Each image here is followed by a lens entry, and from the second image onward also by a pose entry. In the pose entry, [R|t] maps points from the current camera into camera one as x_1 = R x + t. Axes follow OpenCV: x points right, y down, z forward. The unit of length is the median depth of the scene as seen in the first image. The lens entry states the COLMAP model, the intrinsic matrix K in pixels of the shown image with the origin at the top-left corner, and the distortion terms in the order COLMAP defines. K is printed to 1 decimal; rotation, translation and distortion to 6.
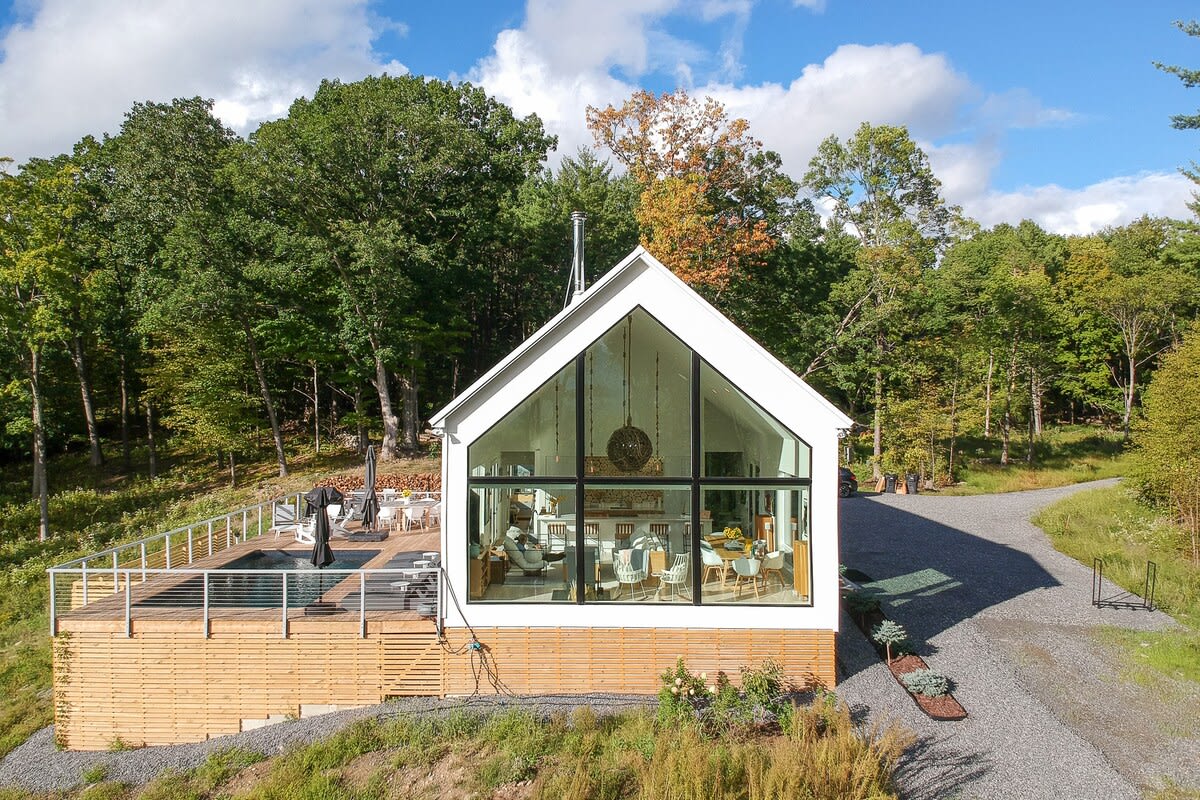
lens RADIAL K [[939.2, 0, 598.9], [0, 939.2, 399.6], [0, 0, 1]] dist [-0.010784, -0.005656]
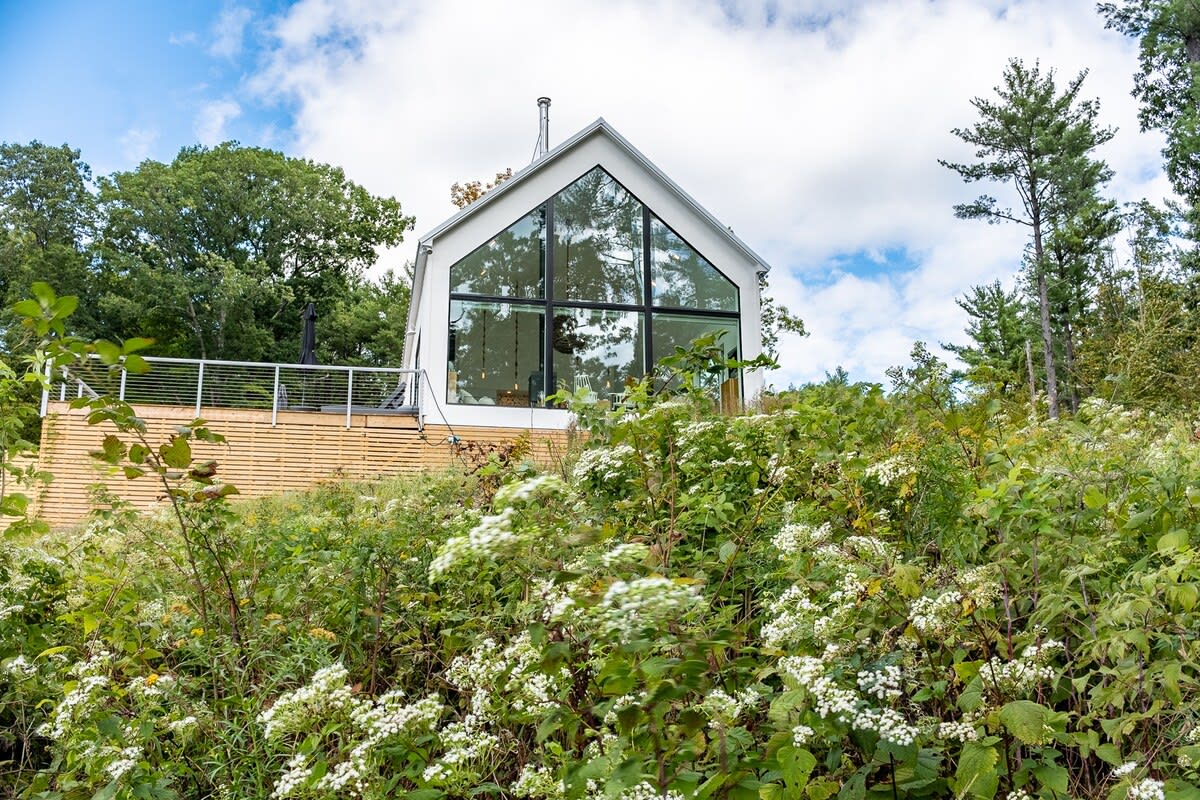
lens RADIAL K [[1006.8, 0, 600.6], [0, 1006.8, 398.4], [0, 0, 1]] dist [-0.109214, 0.001693]
pose [[0.976616, 0.041189, 0.211008, -0.207905], [0.004942, 0.976916, -0.213566, 0.453420], [-0.214933, 0.209615, 0.953868, -0.155642]]
